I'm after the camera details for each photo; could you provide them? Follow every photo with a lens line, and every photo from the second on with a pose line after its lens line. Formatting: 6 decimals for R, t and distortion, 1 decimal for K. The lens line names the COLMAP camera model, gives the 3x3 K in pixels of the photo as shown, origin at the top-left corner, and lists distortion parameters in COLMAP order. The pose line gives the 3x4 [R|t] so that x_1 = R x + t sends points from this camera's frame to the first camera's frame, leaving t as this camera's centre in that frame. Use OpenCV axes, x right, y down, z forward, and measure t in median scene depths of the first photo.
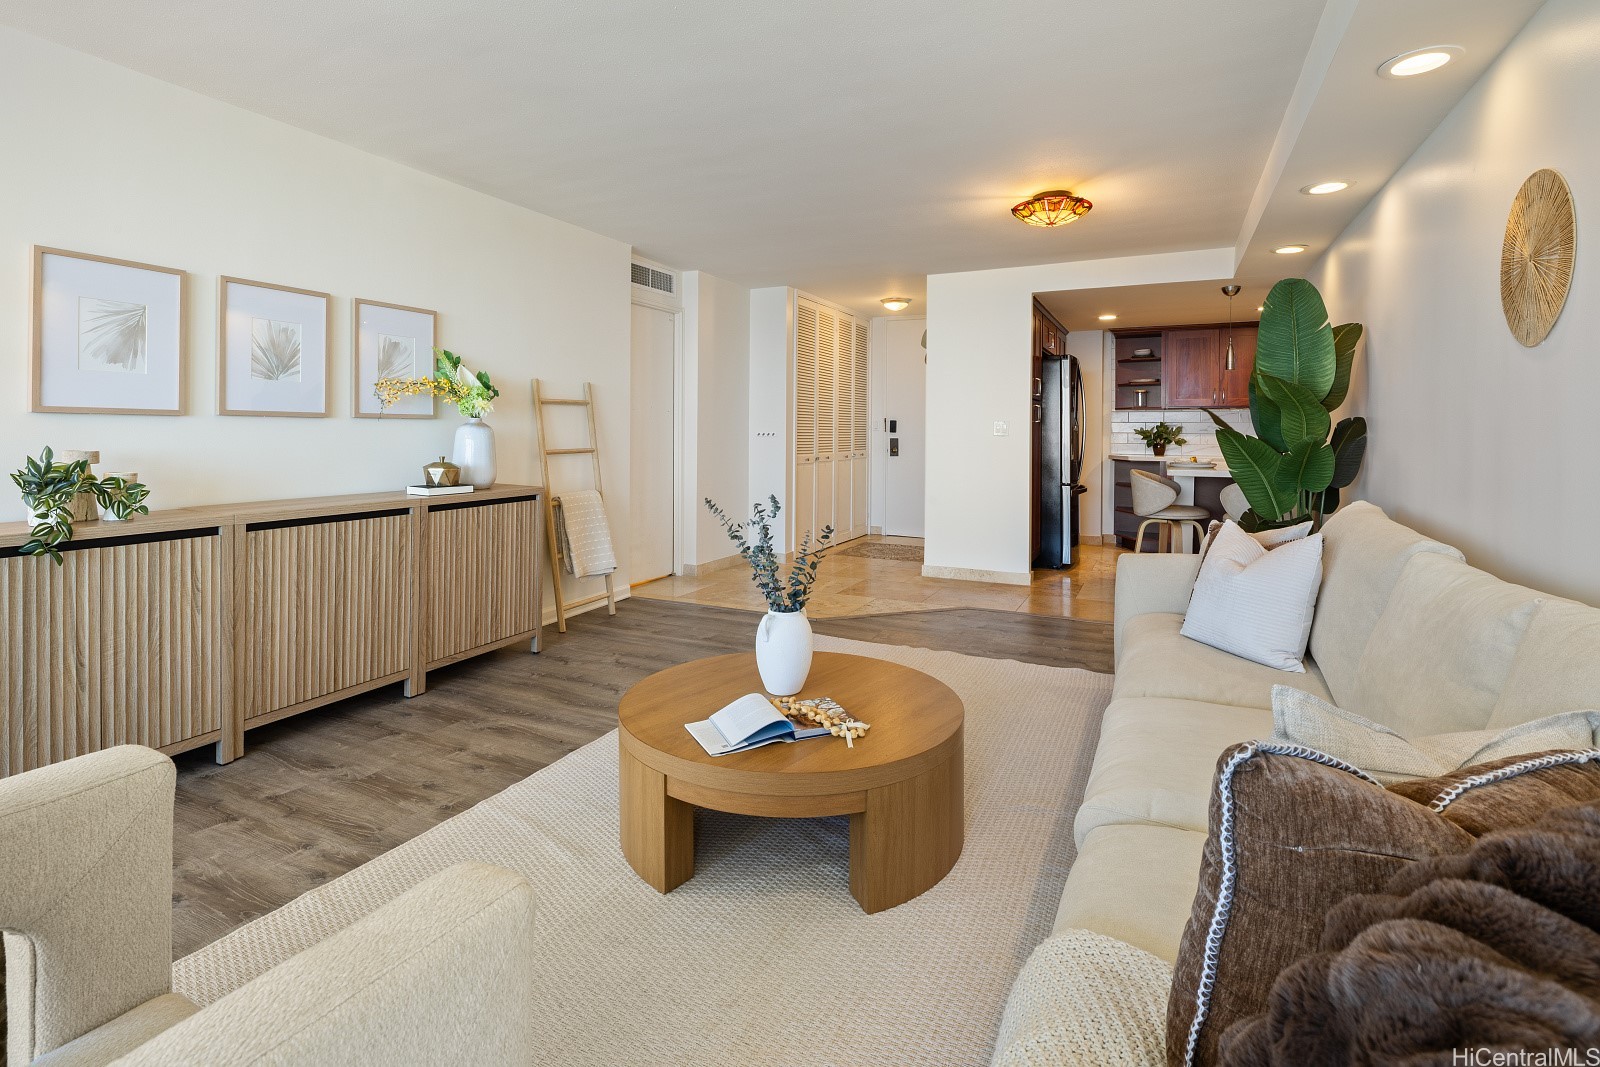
lens RADIAL K [[776.0, 0, 793.8], [0, 776.0, 419.0], [0, 0, 1]] dist [-0.001299, -0.000644]
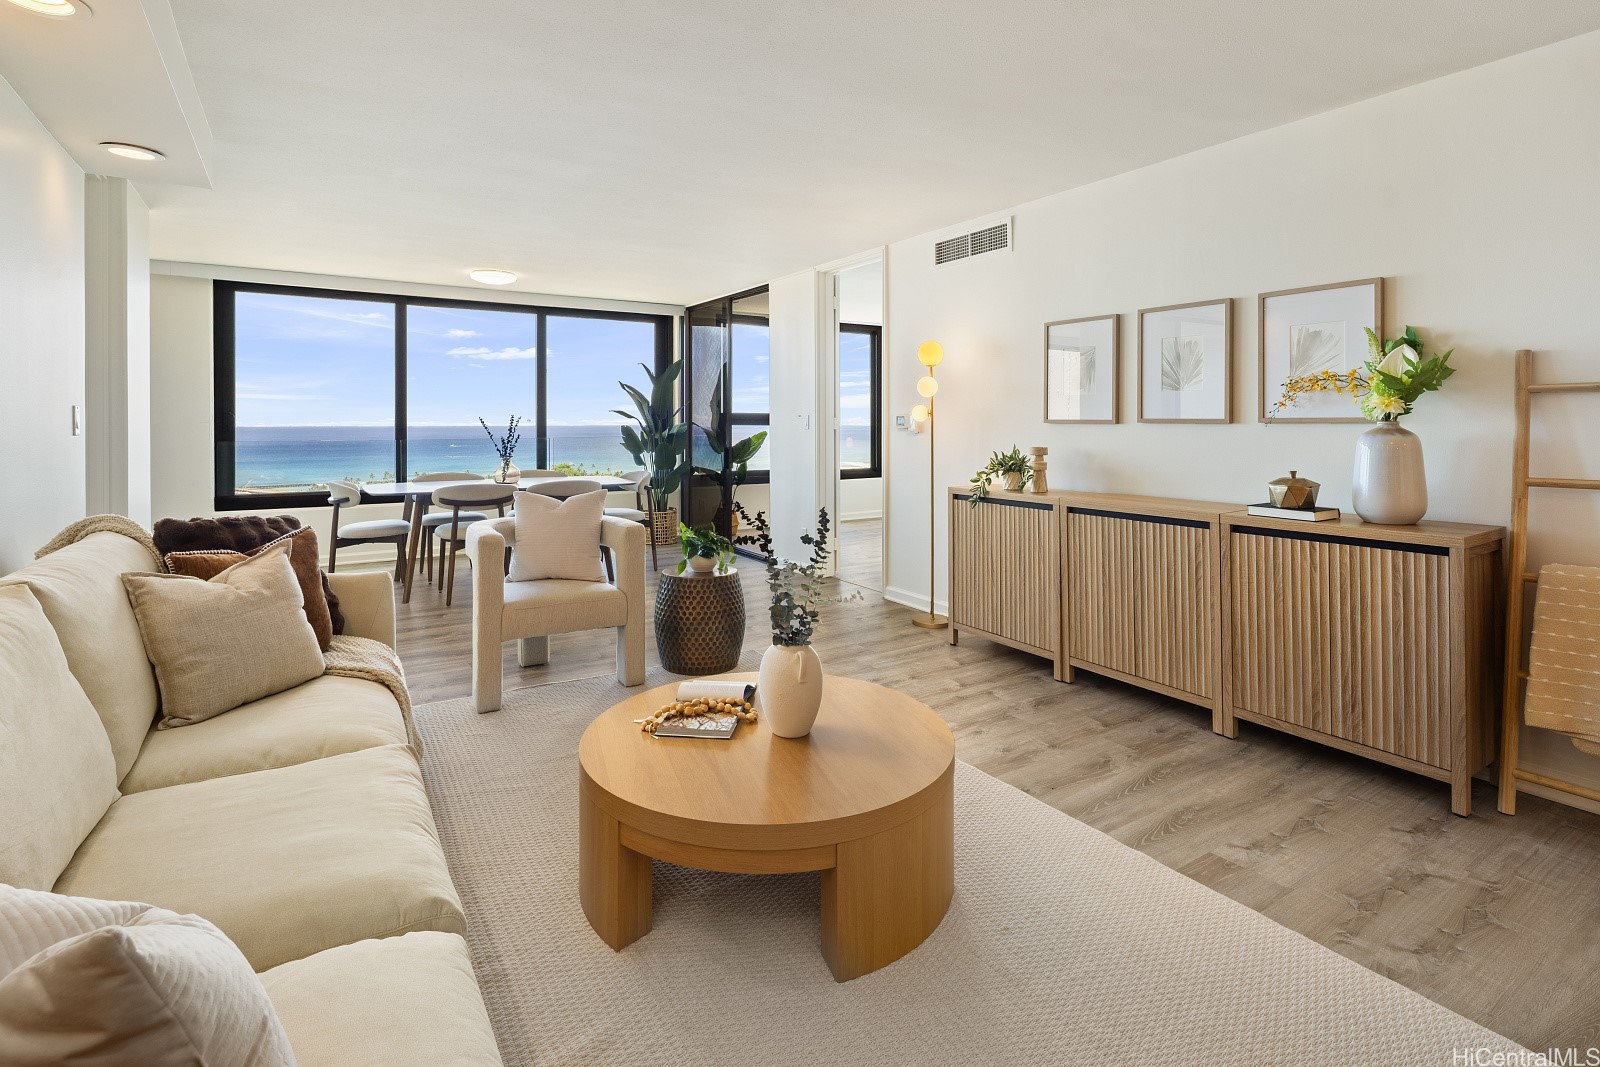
lens RADIAL K [[794.5, 0, 805.5], [0, 794.5, 422.2], [0, 0, 1]] dist [0.046438, -0.000079]
pose [[-0.523227, -0.003416, -0.852186, 0.525050], [0.012534, 0.999853, -0.011704, 0.001626], [0.852101, -0.016805, -0.523108, 1.020967]]
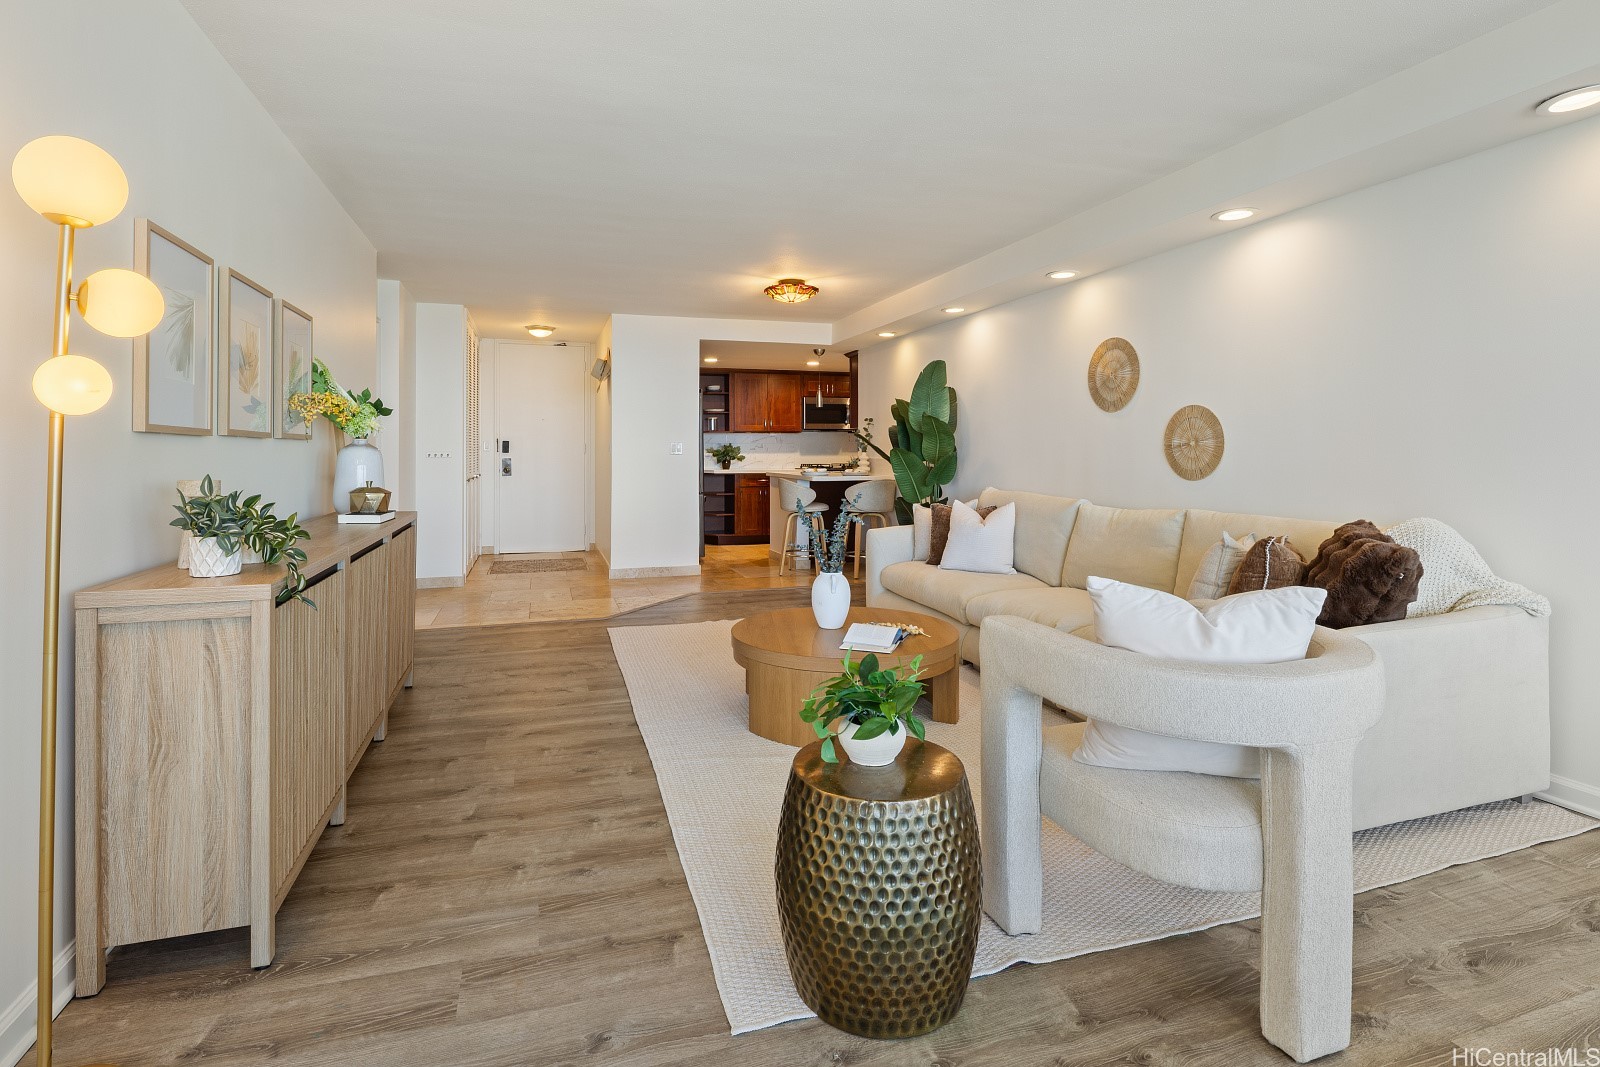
lens RADIAL K [[782.0, 0, 794.1], [0, 782.0, 443.3], [0, 0, 1]] dist [-0.001446, -0.000268]
pose [[0.718410, 0.001704, 0.695618, -0.727408], [-0.005502, 0.999980, 0.003233, -0.001539], [-0.695598, -0.006149, 0.718405, -0.010112]]
